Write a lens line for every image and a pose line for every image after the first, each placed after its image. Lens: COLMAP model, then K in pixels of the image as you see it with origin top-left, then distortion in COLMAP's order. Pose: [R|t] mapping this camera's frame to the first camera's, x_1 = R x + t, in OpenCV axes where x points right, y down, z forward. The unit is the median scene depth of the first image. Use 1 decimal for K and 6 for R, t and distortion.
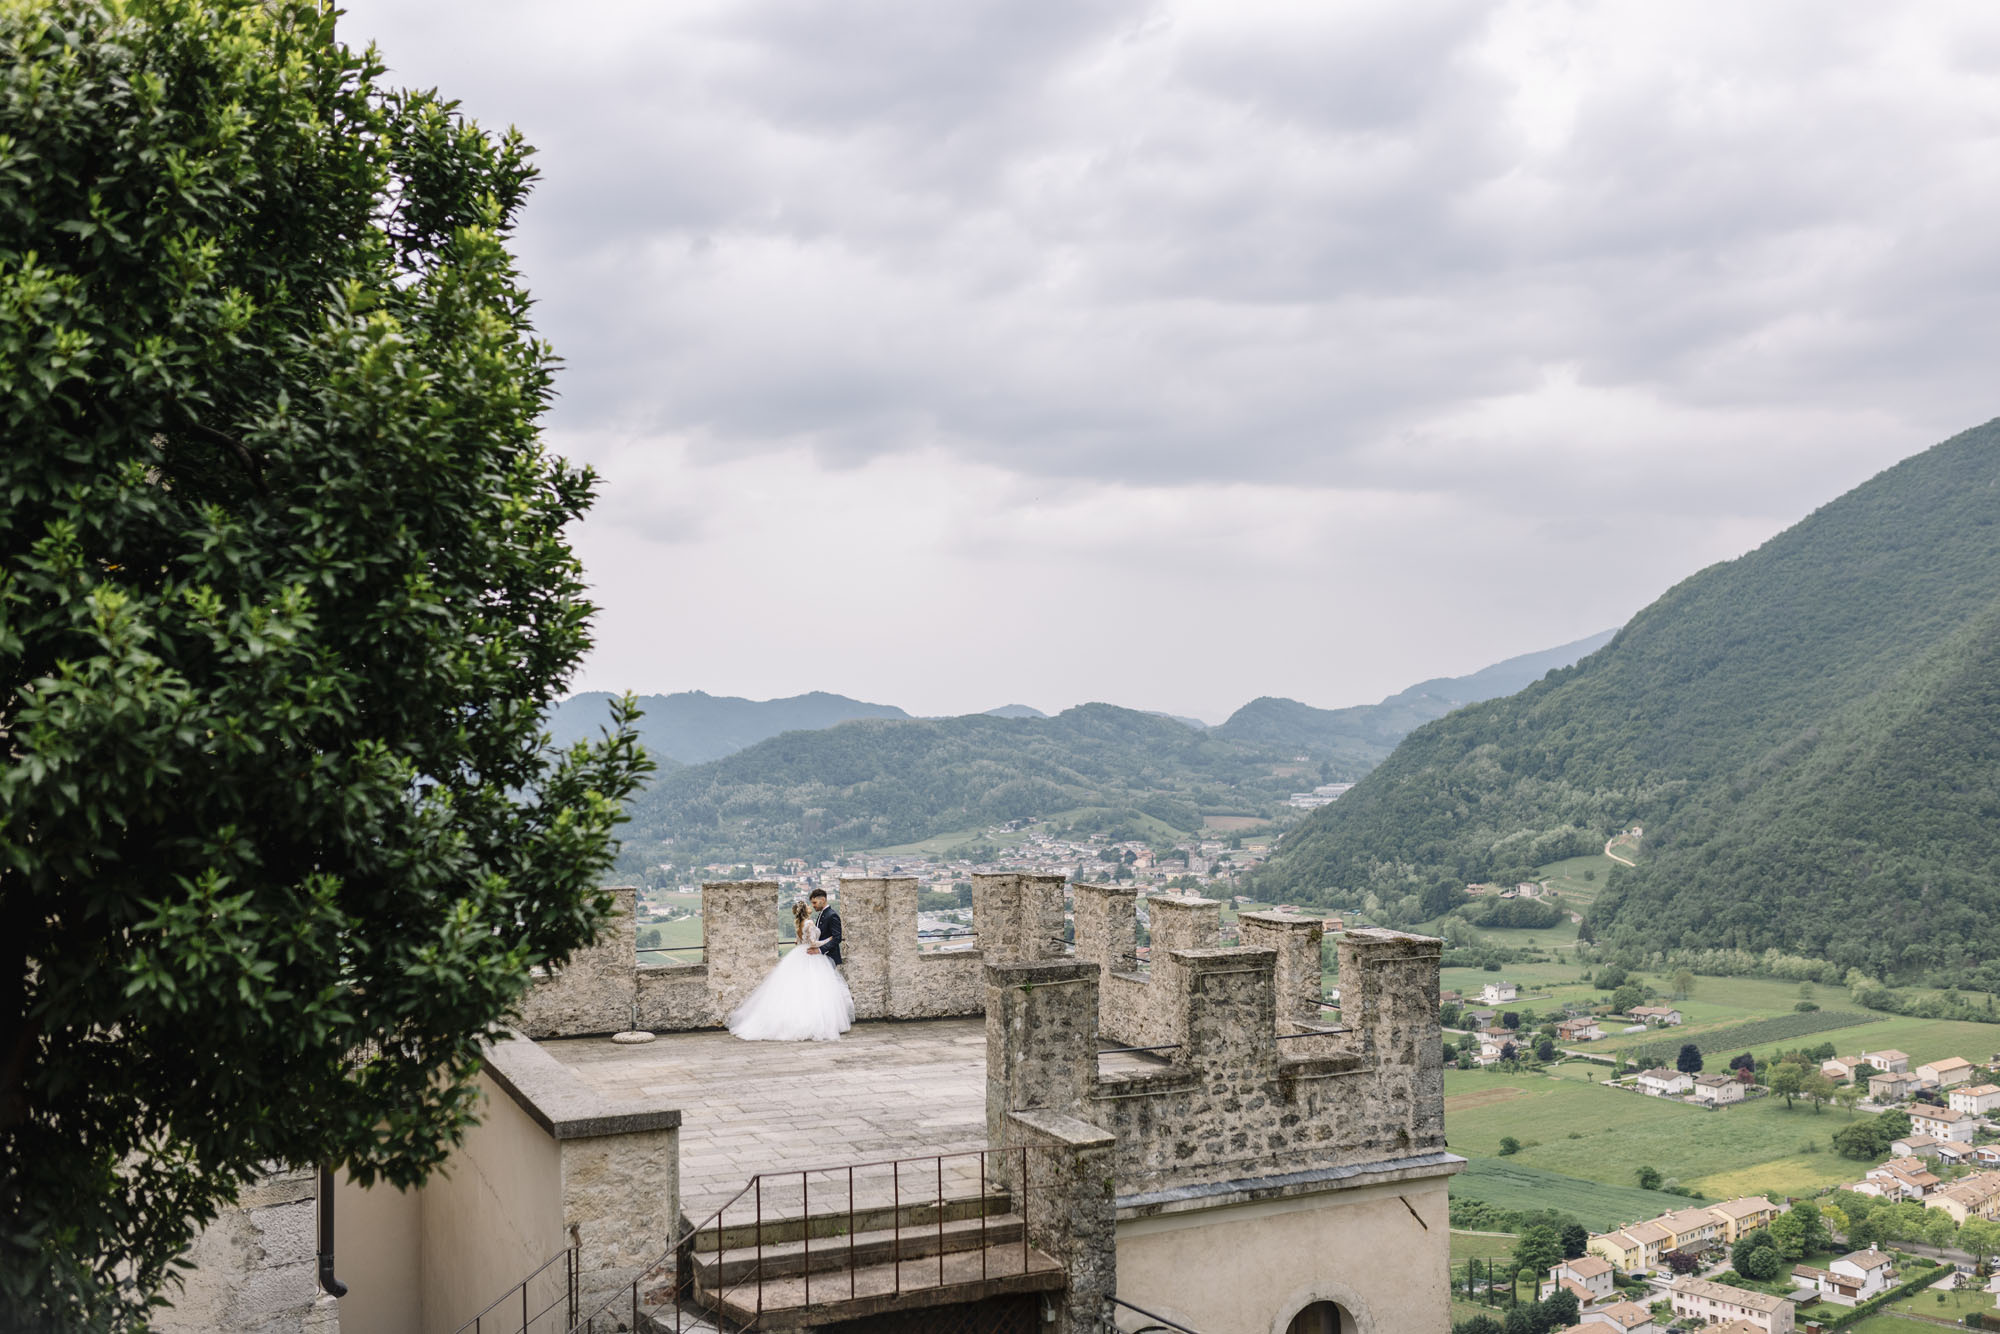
lens RADIAL K [[1963.3, 0, 999.8], [0, 1963.3, 669.7], [0, 0, 1]] dist [-0.007473, 0.000000]
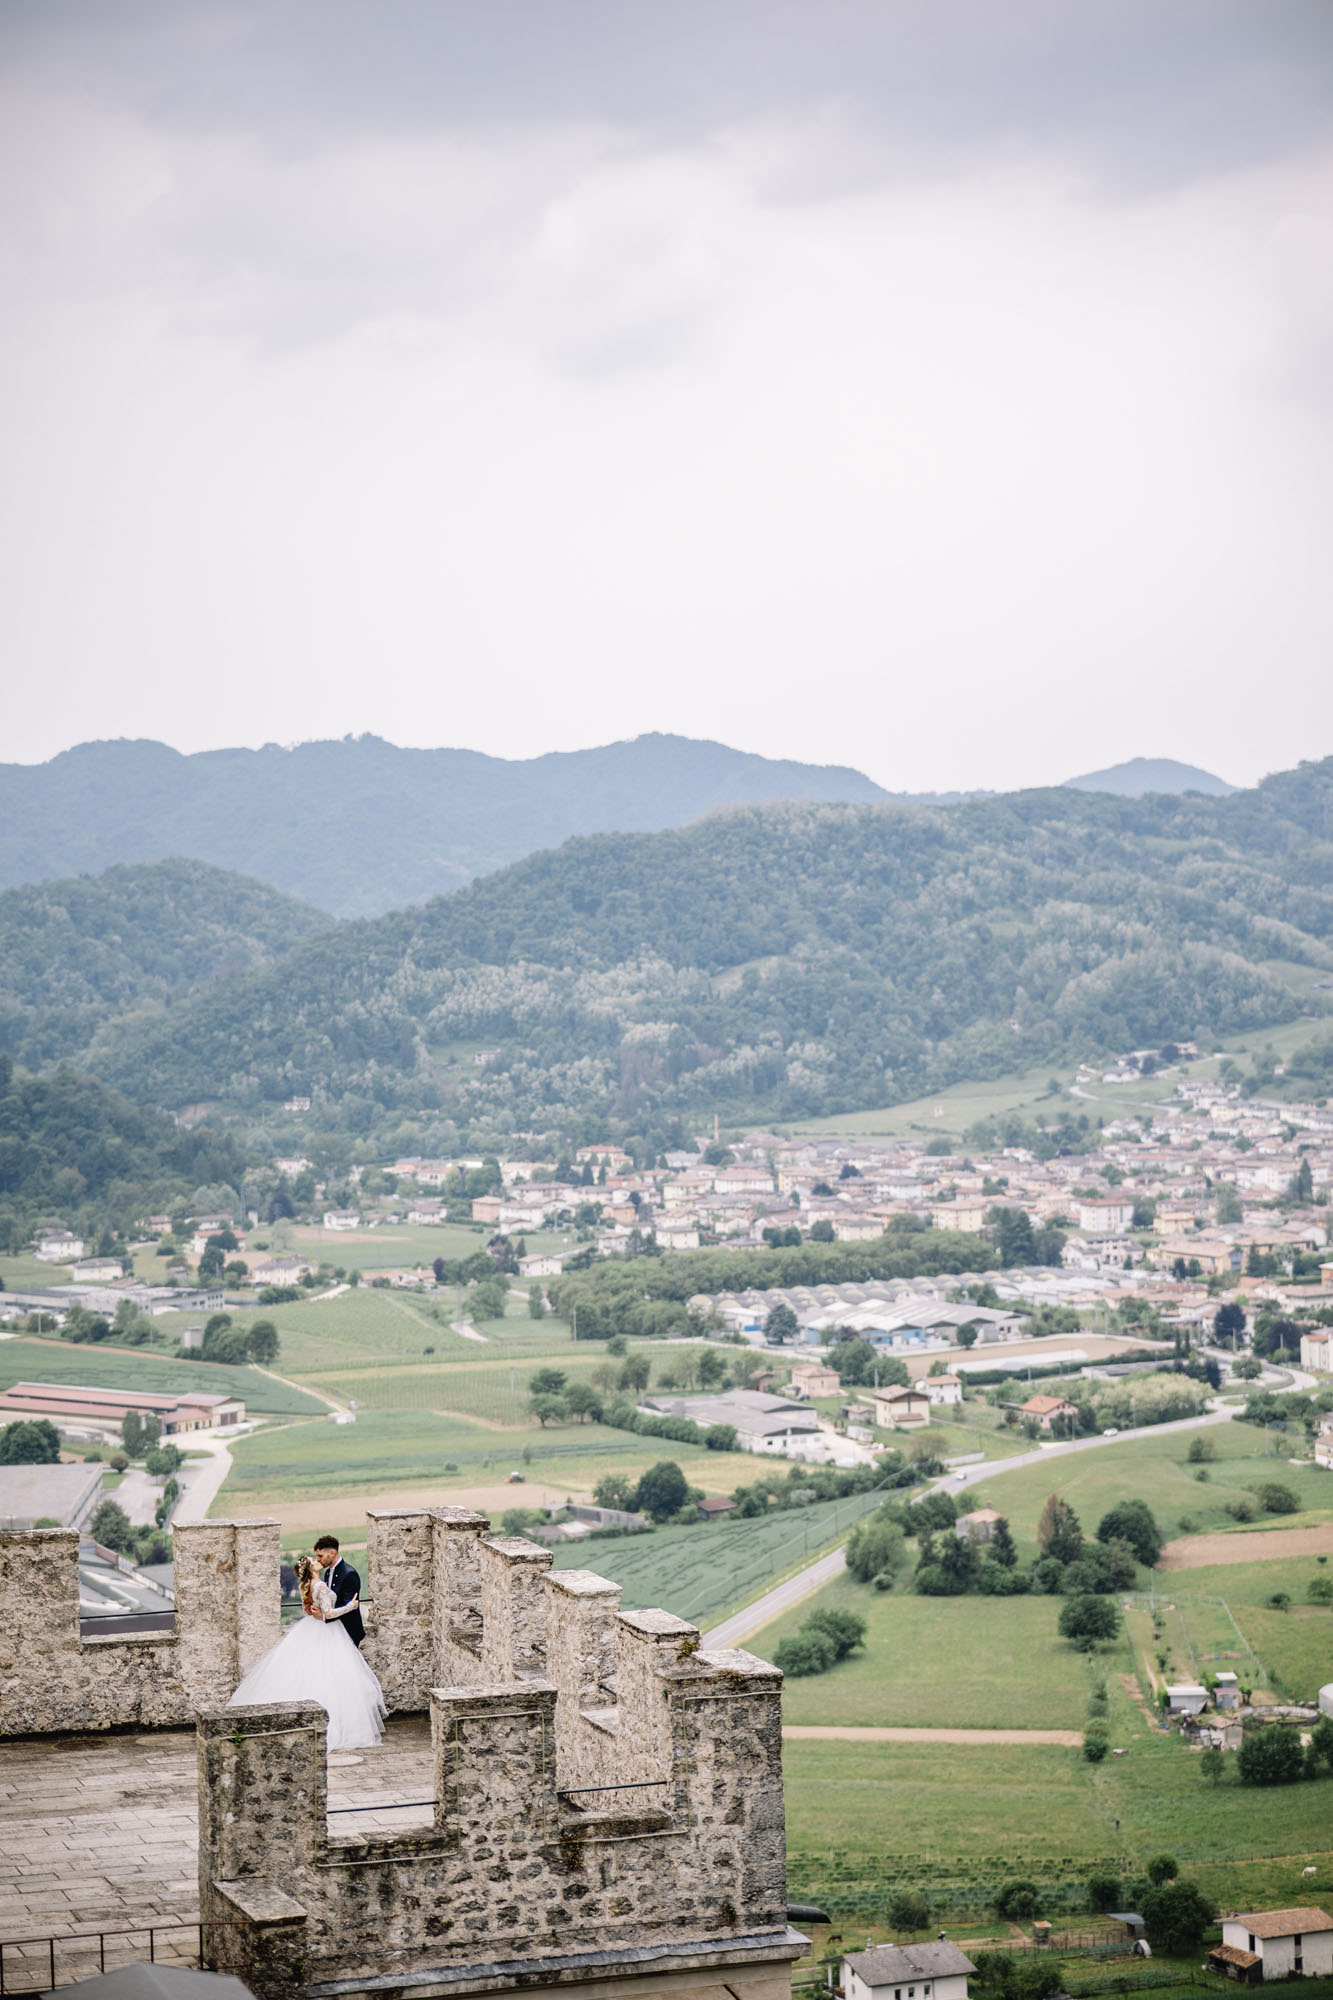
lens RADIAL K [[4930.0, 0, 608.6], [0, 4930.0, 1001.8], [0, 0, 1]] dist [0.304580, 0.000000]
pose [[0.994189, -0.004258, -0.107567, 0.266403], [0.011851, 0.997473, 0.070046, -0.203341], [0.106997, -0.070913, 0.991727, -0.737306]]
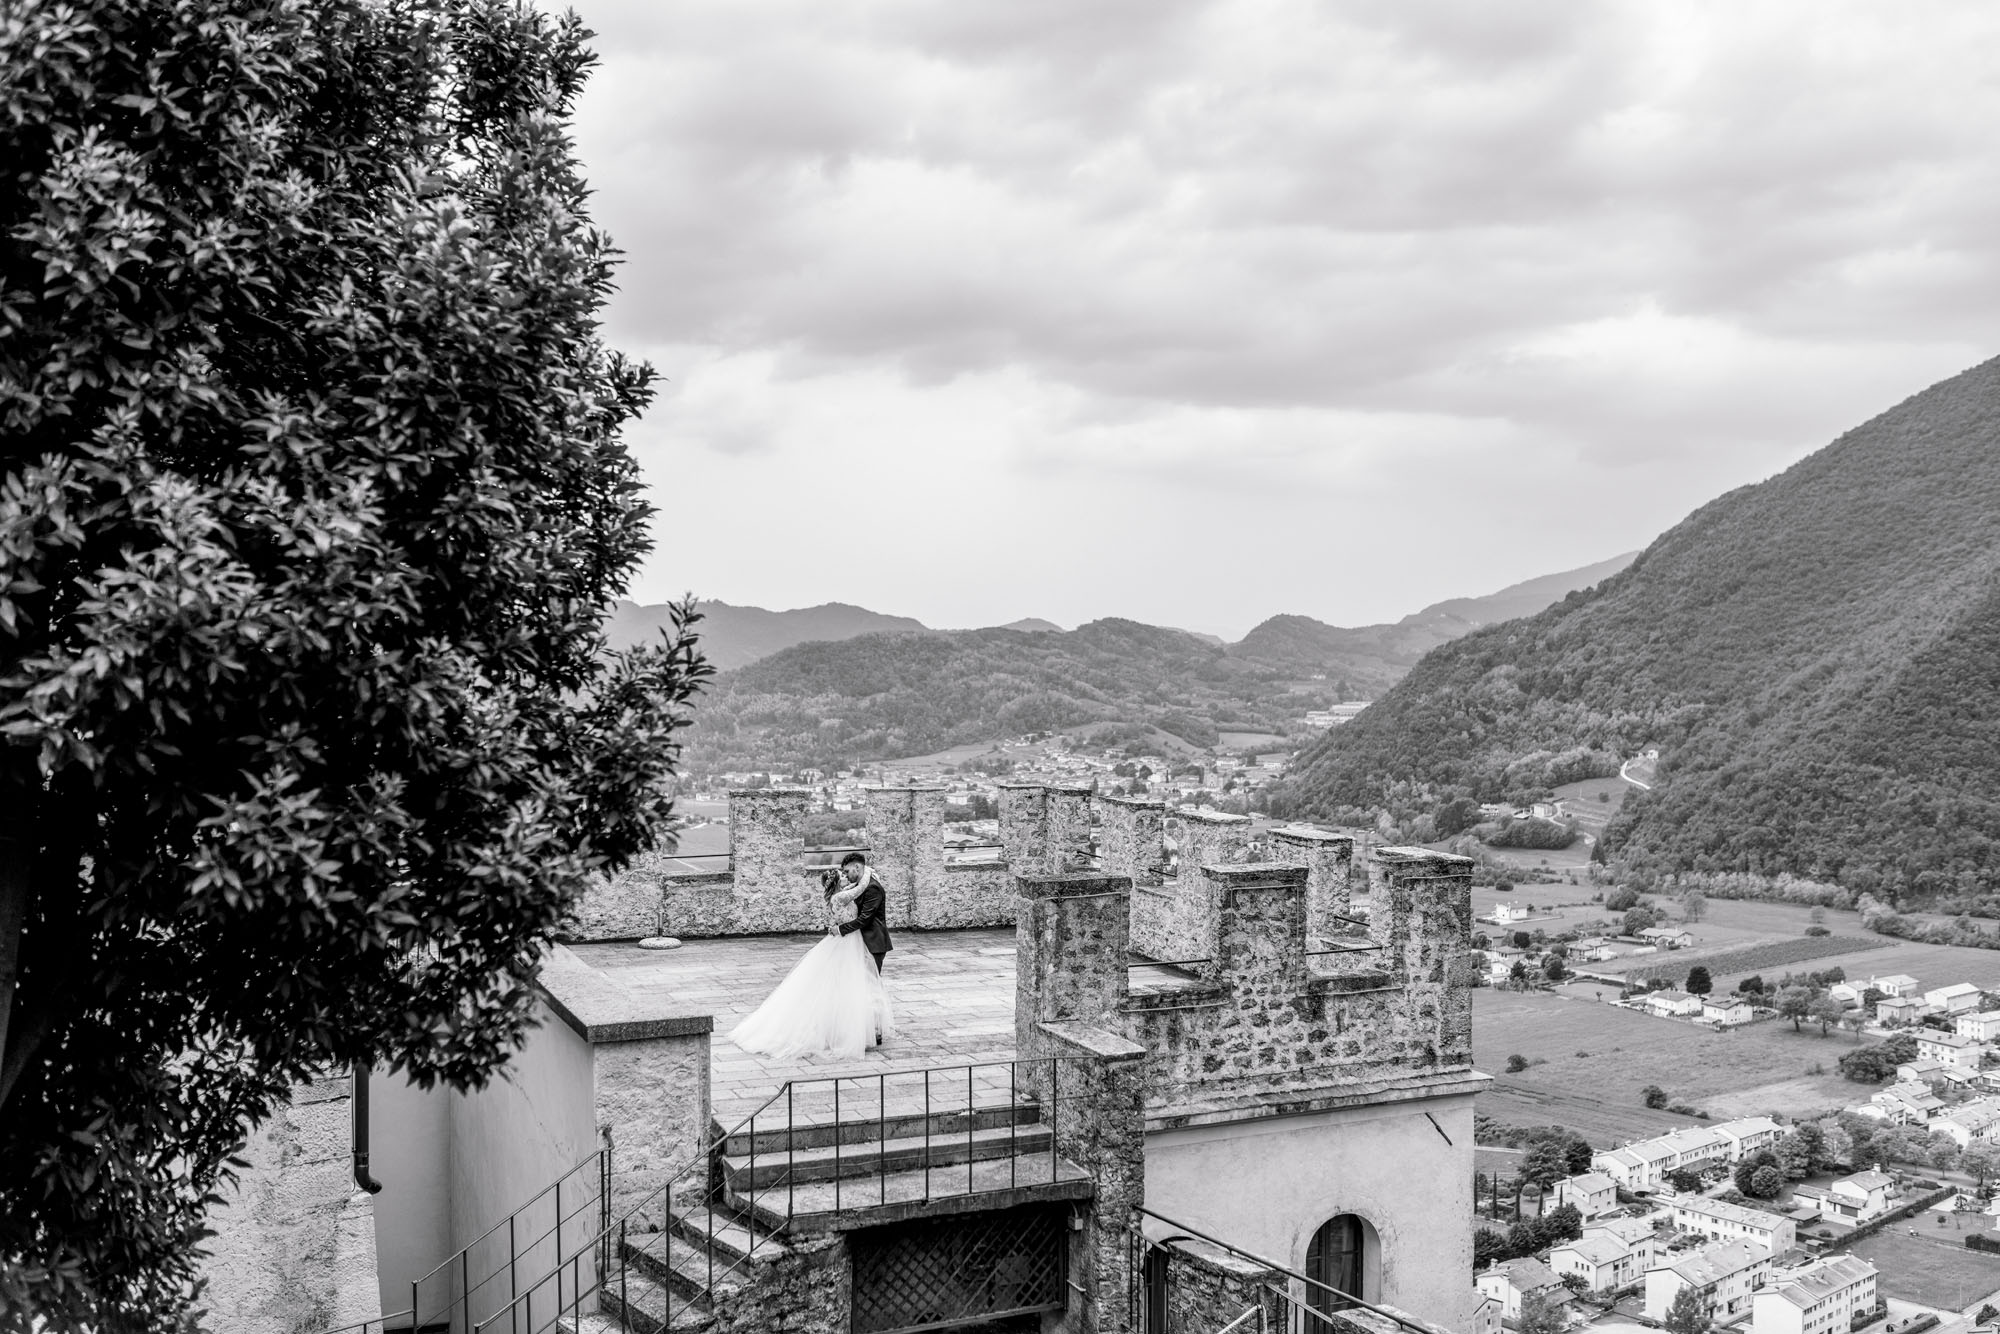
lens RADIAL K [[1963.3, 0, 1000.3], [0, 1963.3, 676.9], [0, 0, 1]] dist [-0.007473, 0.000000]
pose [[0.999859, 0.014708, -0.008116, -0.005967], [-0.014304, 0.998757, 0.047752, 0.000861], [0.008808, -0.047629, 0.998826, 0.004619]]
